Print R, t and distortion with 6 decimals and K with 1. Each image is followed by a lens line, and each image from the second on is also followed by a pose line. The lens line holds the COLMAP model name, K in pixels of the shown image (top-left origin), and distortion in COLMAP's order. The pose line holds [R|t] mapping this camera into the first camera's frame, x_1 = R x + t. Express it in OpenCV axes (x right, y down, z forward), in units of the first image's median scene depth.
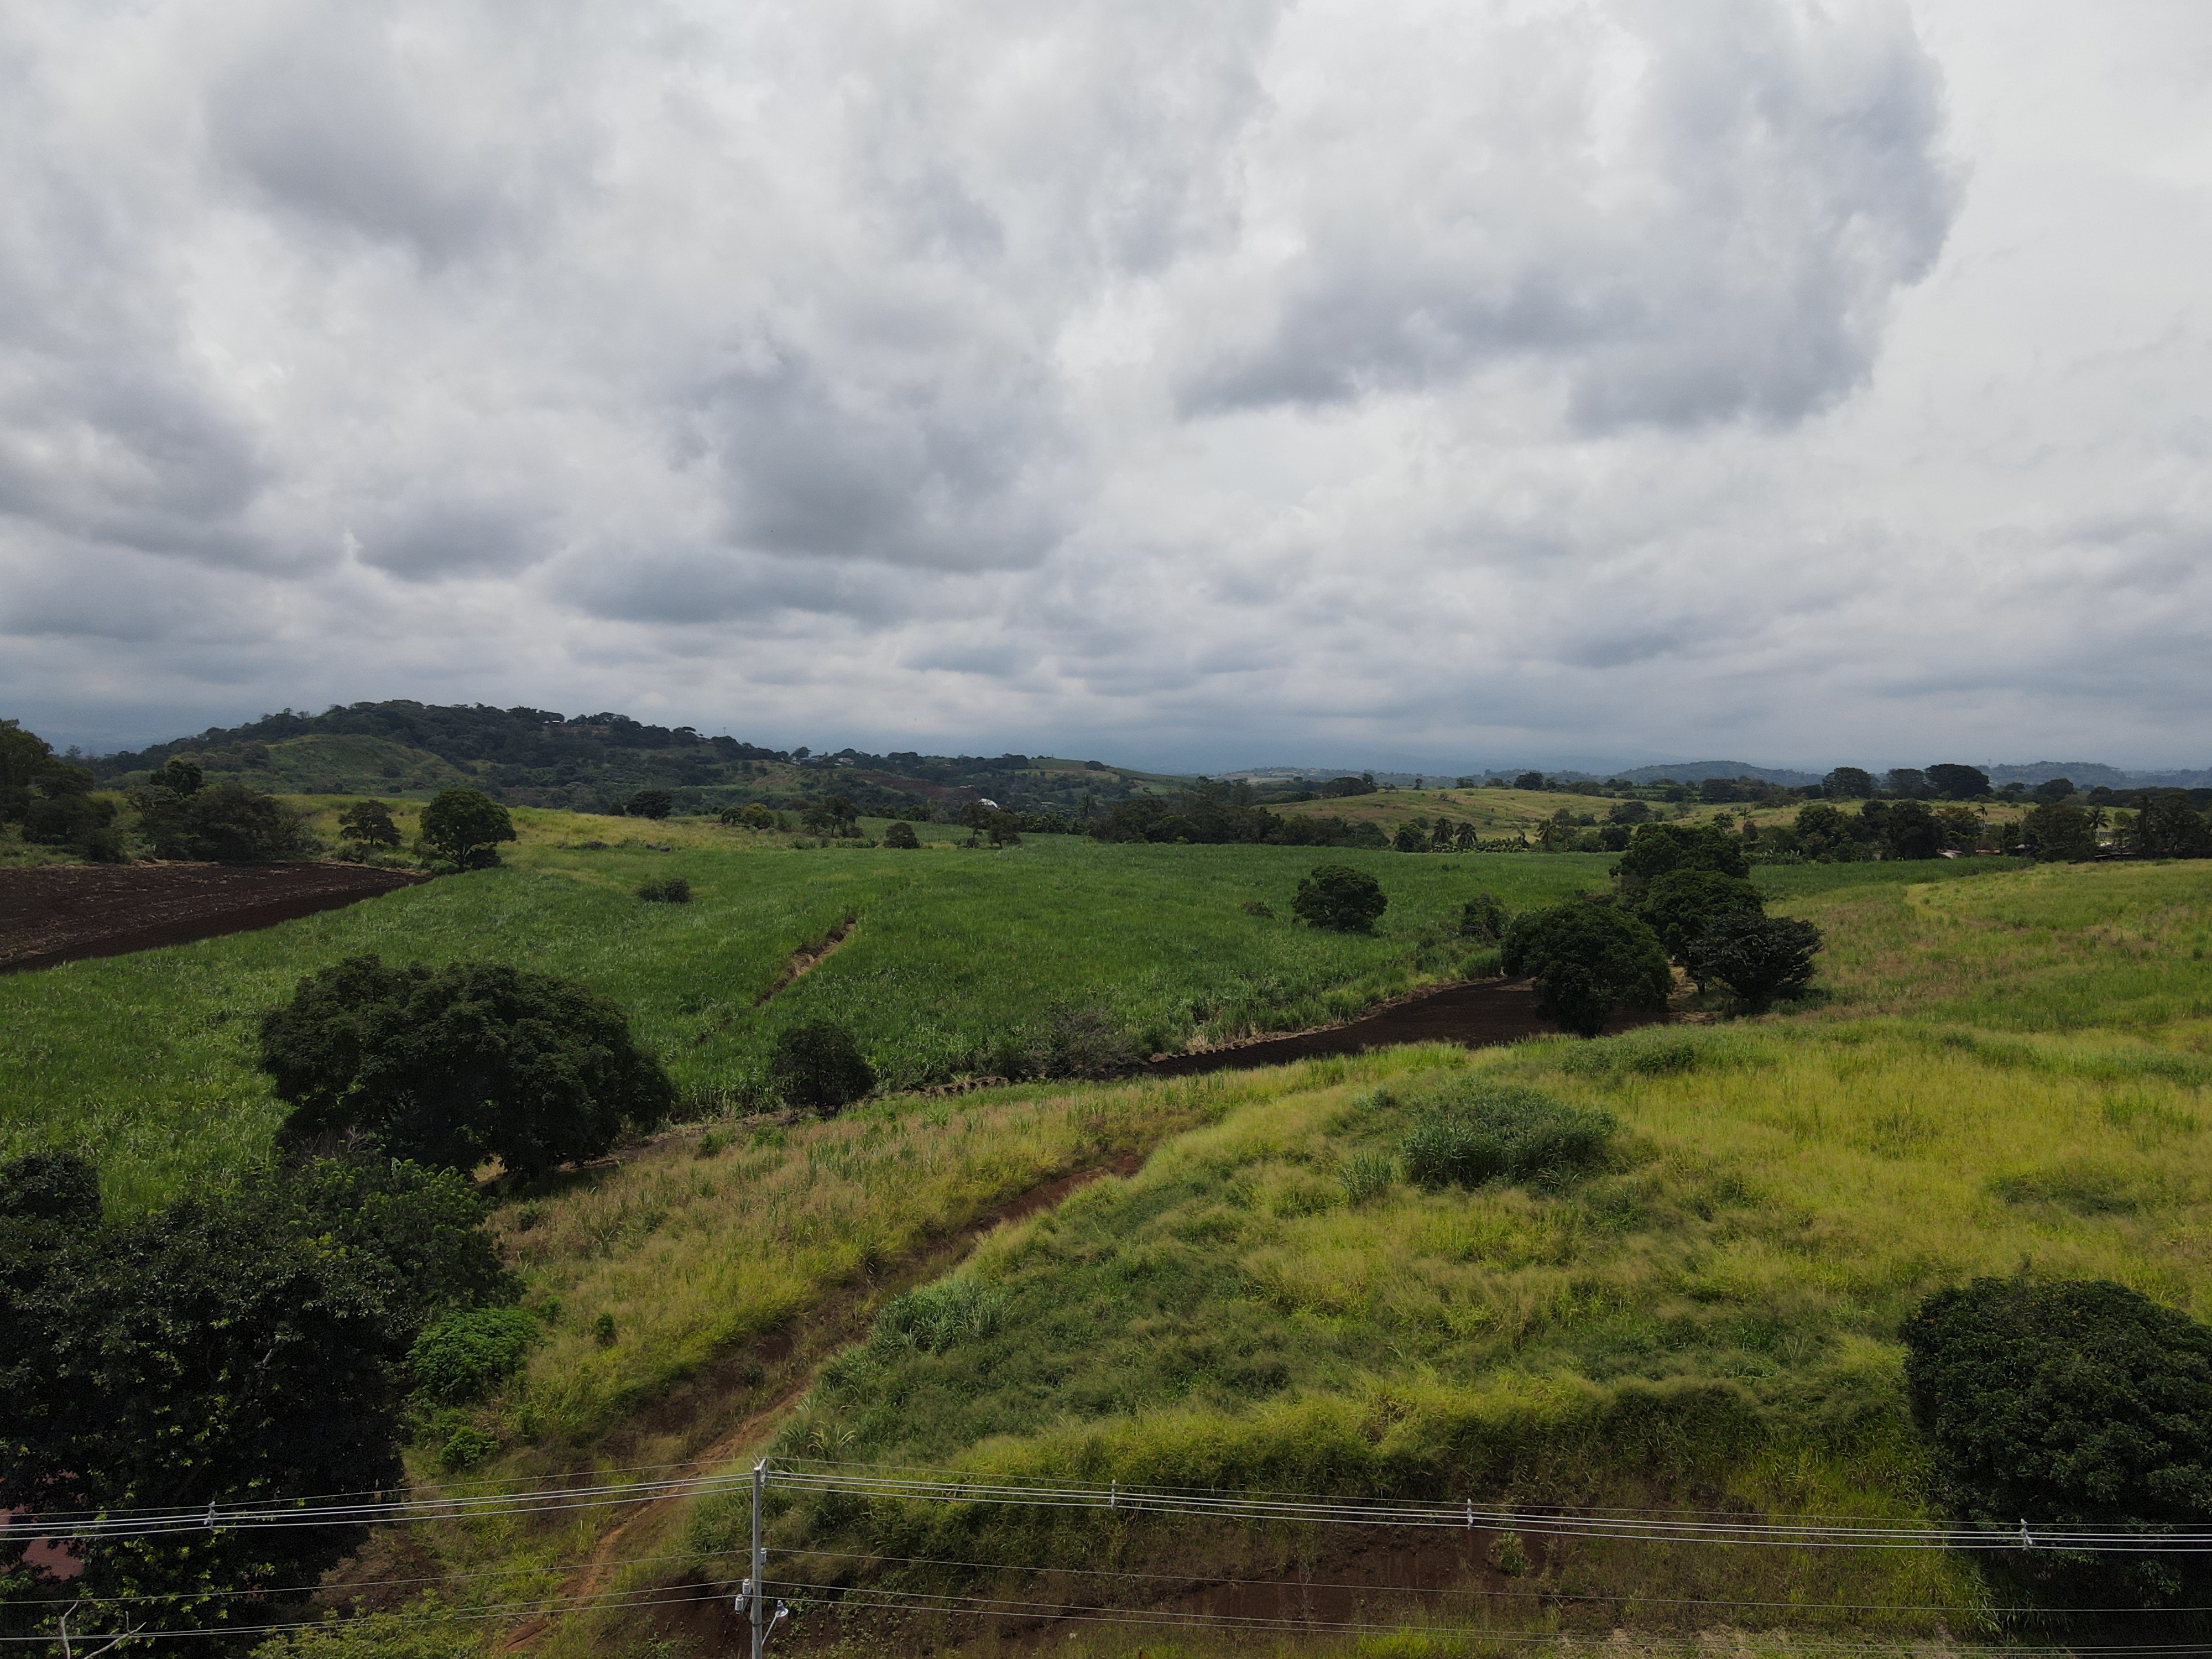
lens RADIAL K [[1617.3, 0, 1127.6], [0, 1617.3, 827.4], [0, 0, 1]] dist [0.018751, 0.005713]
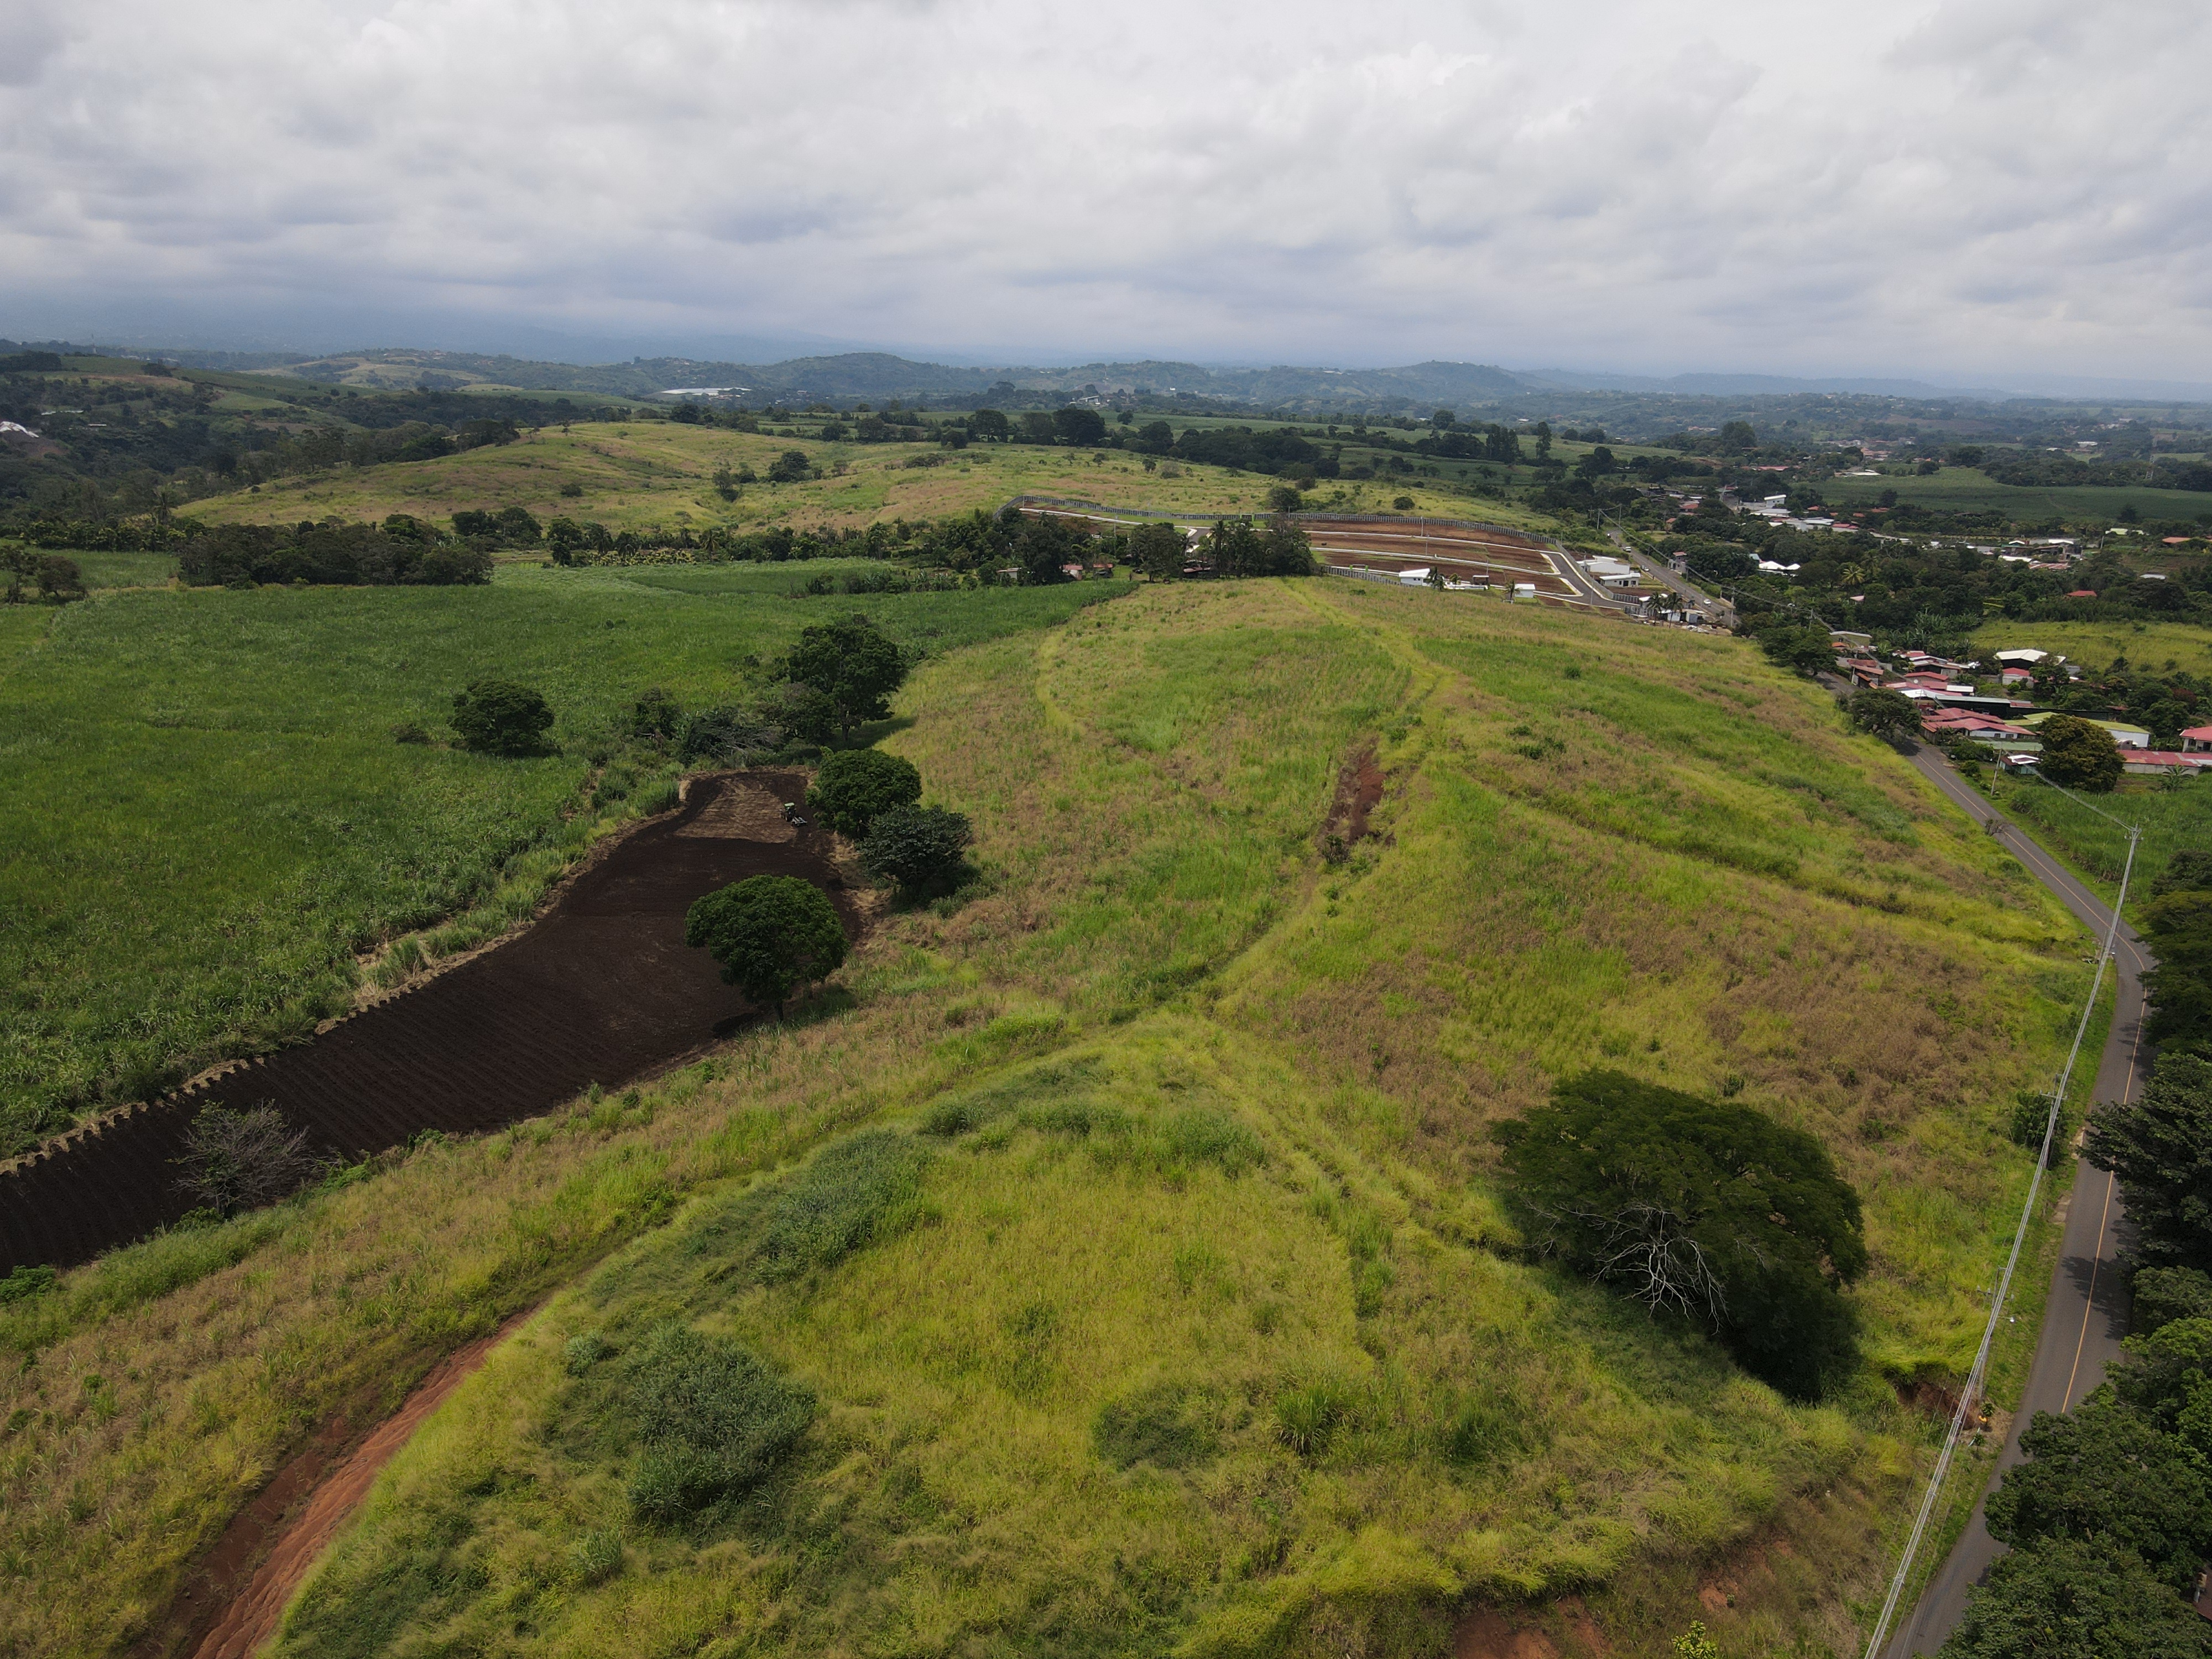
lens RADIAL K [[1623.3, 0, 1119.9], [0, 1623.3, 834.5], [0, 0, 1]] dist [0.009333, 0.001000]
pose [[0.879303, -0.117110, 0.461640, 0.002814], [-0.003641, 0.967615, 0.252403, -0.324455], [-0.476249, -0.223620, 0.850400, -0.000035]]
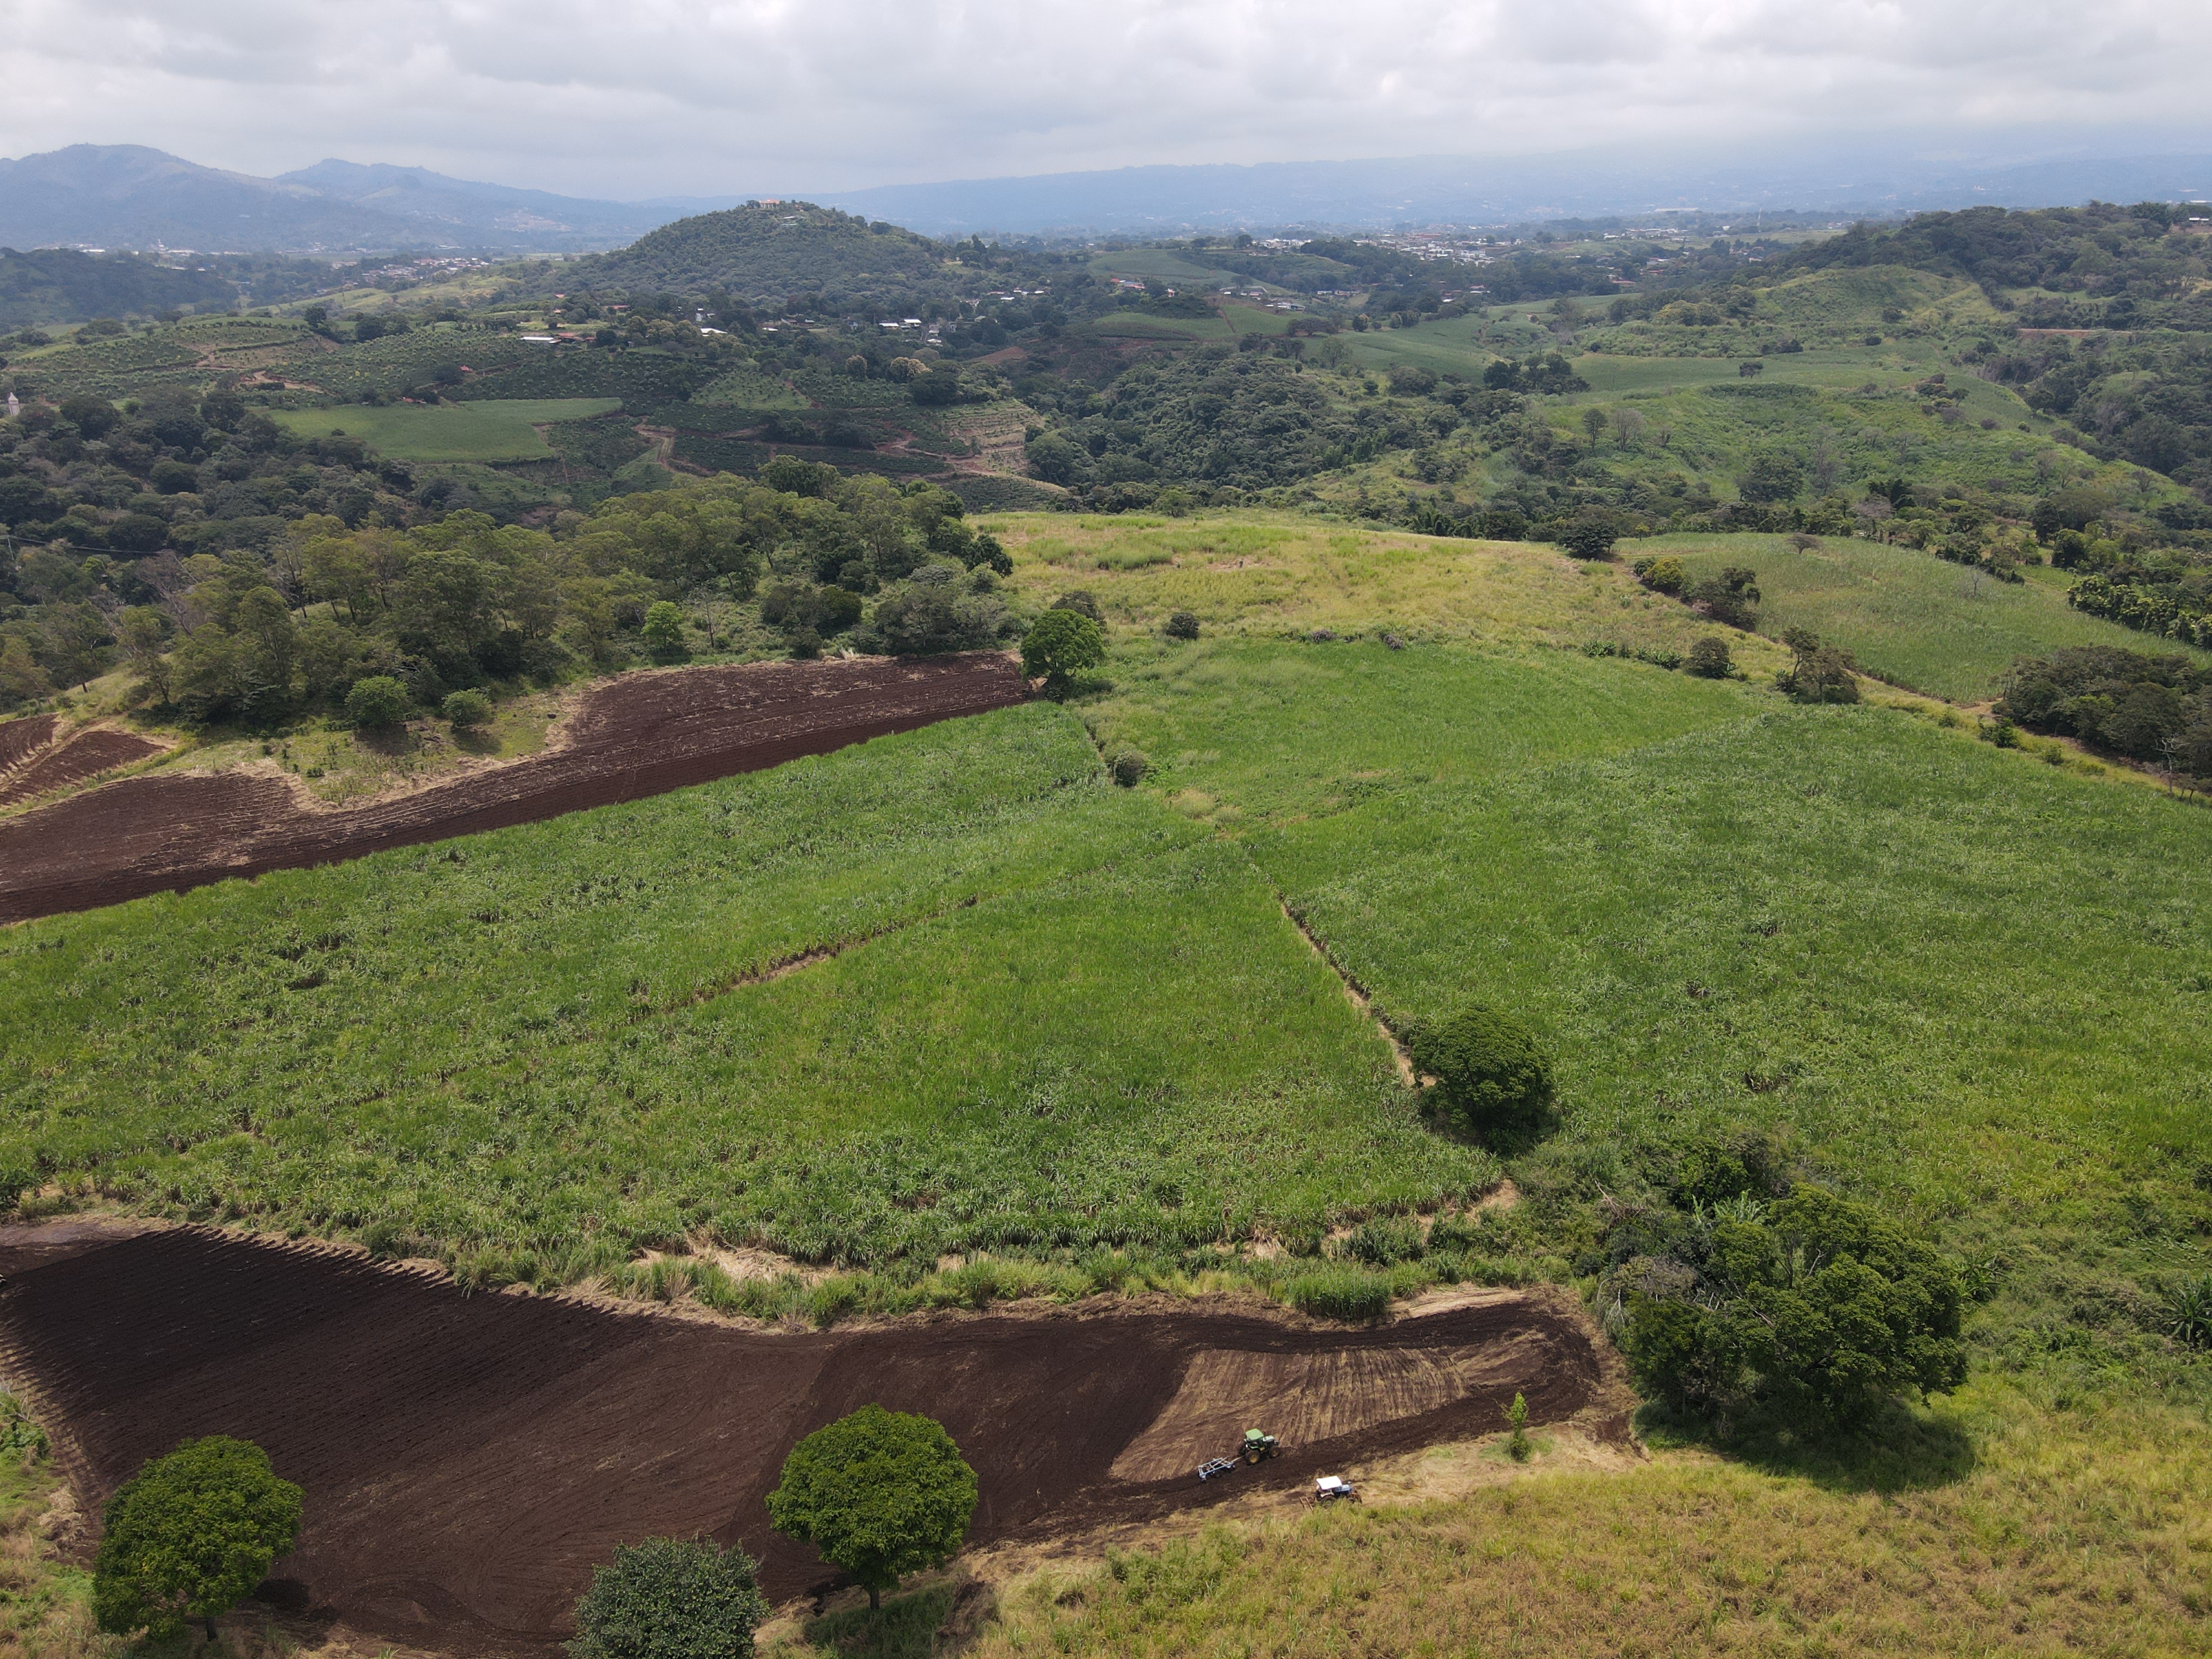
lens RADIAL K [[1623.3, 0, 1119.9], [0, 1623.3, 834.5], [0, 0, 1]] dist [0.009333, 0.001000]
pose [[0.518508, 0.287172, -0.805408, 1.425900], [0.003594, 0.941177, 0.337895, -0.691612], [0.855065, -0.178096, 0.486976, 1.381085]]
